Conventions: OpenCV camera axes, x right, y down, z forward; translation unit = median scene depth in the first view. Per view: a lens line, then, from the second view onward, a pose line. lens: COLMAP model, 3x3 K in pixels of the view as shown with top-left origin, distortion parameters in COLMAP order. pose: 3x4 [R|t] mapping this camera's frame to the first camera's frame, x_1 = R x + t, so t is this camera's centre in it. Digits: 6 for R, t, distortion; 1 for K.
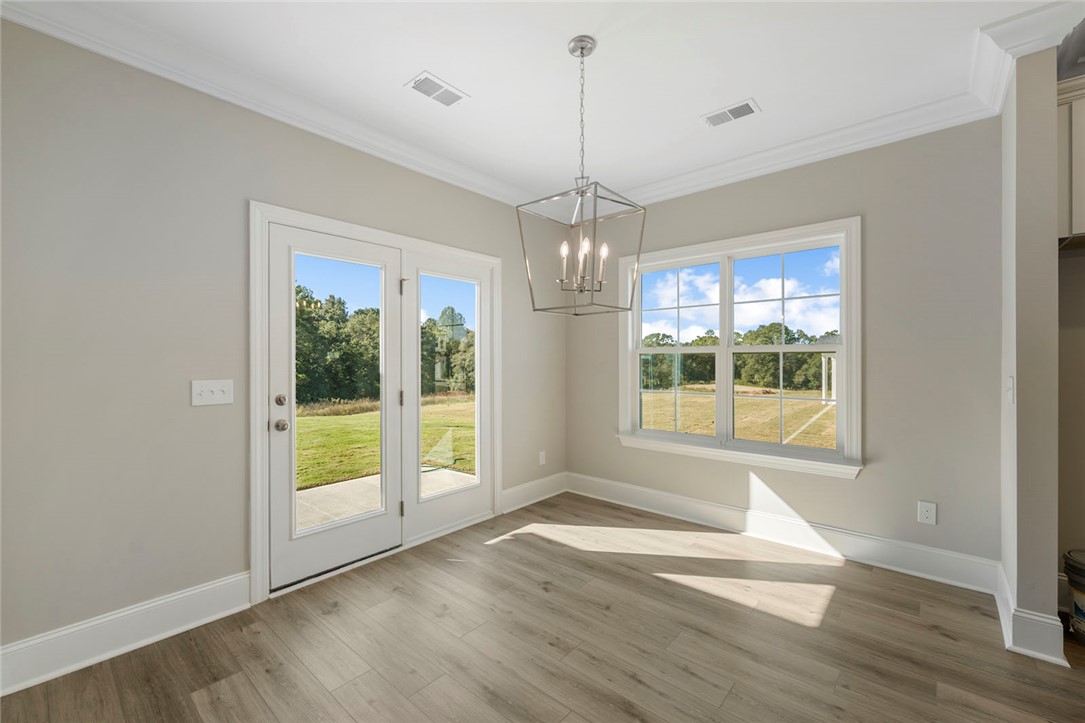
lens RADIAL K [[442.9, 0, 542.5], [0, 442.9, 361.5], [0, 0, 1]] dist [0.002293, 0.000014]
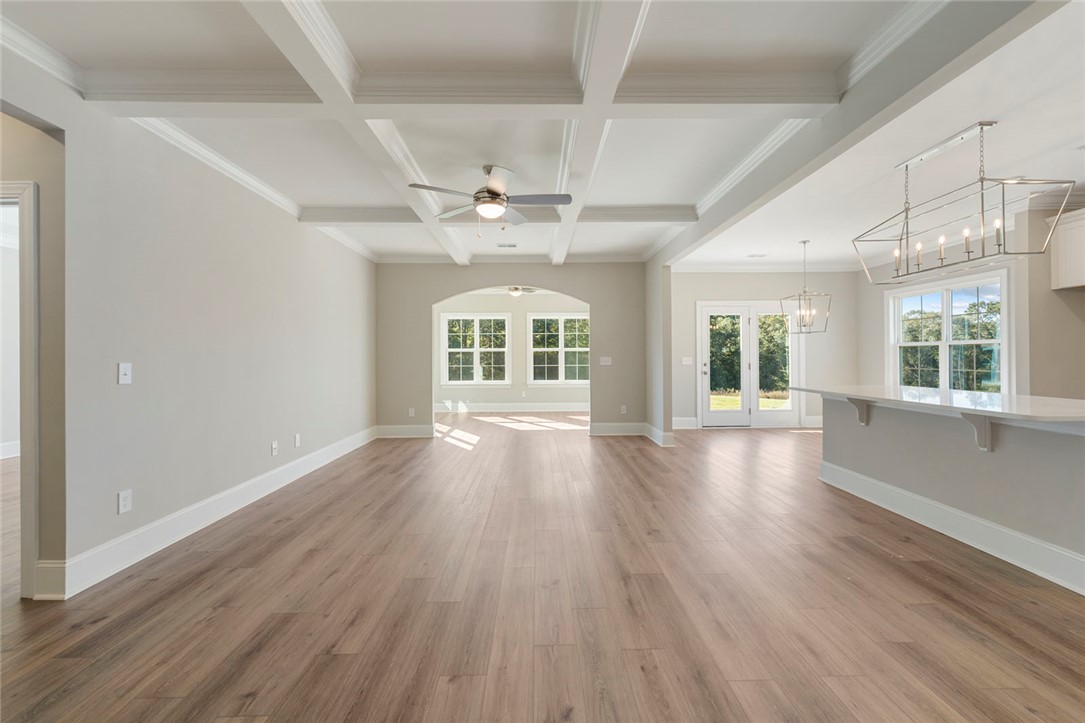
lens RADIAL K [[442.9, 0, 542.5], [0, 442.9, 361.5], [0, 0, 1]] dist [0.002293, 0.000014]
pose [[0.667167, 0.005508, -0.744888, 0.685801], [0.004580, 0.999923, 0.011496, 0.020433], [0.744894, -0.011082, 0.667091, -1.376144]]
